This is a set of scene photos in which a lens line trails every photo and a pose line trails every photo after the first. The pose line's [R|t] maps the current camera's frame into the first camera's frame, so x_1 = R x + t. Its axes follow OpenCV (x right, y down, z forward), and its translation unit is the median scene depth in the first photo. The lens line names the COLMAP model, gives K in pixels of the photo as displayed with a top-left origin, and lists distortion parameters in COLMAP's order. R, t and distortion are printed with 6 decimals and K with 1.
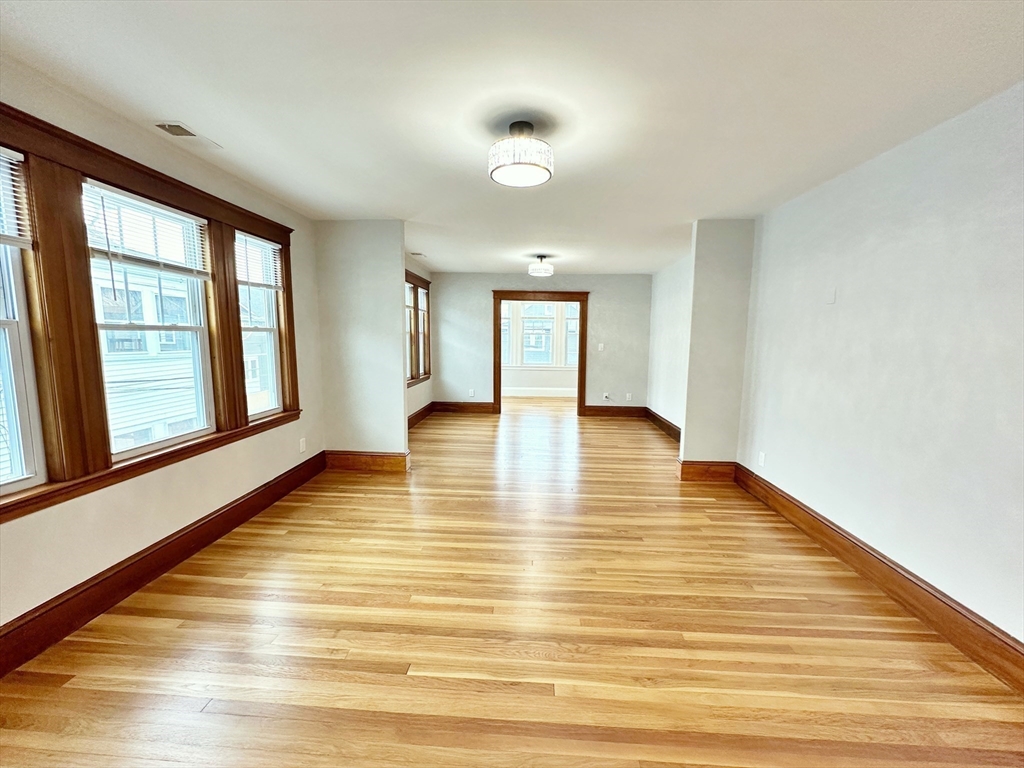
lens RADIAL K [[410.3, 0, 511.7], [0, 410.3, 382.8], [0, 0, 1]] dist [0.000216, -0.000516]
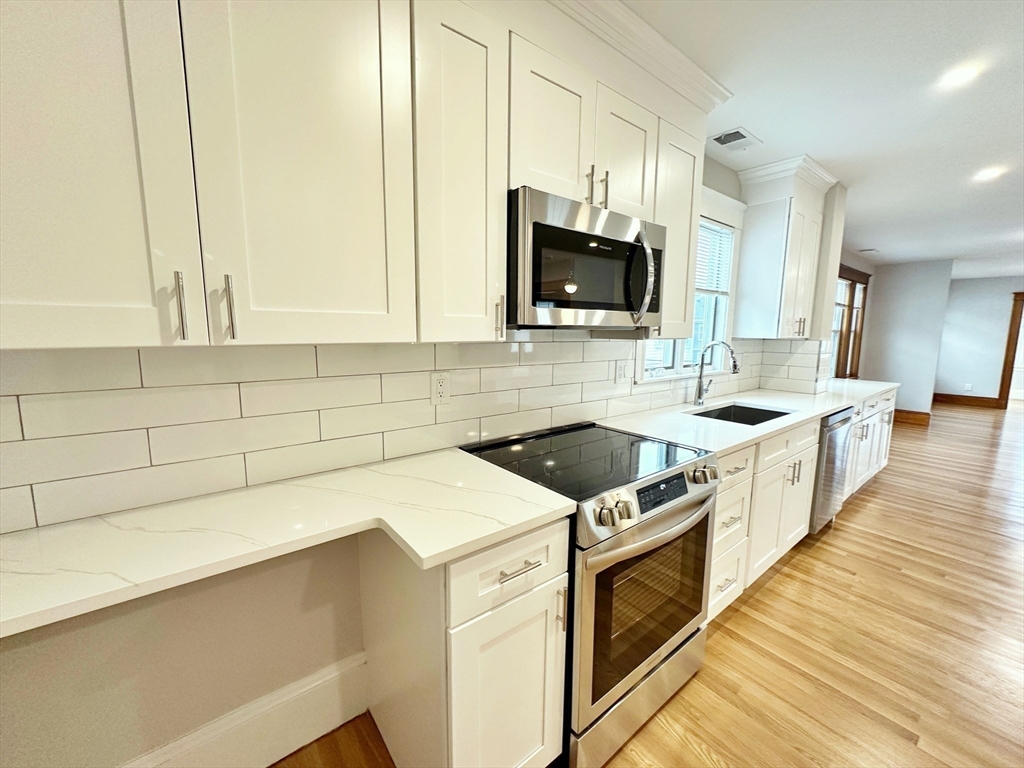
lens RADIAL K [[410.3, 0, 513.3], [0, 410.3, 384.5], [0, 0, 1]] dist [0.000216, -0.000516]
pose [[0.667547, 0.096813, -0.738247, -0.116781], [-0.090218, 0.994722, 0.048869, 0.085094], [0.739082, 0.033981, 0.672758, -0.739864]]
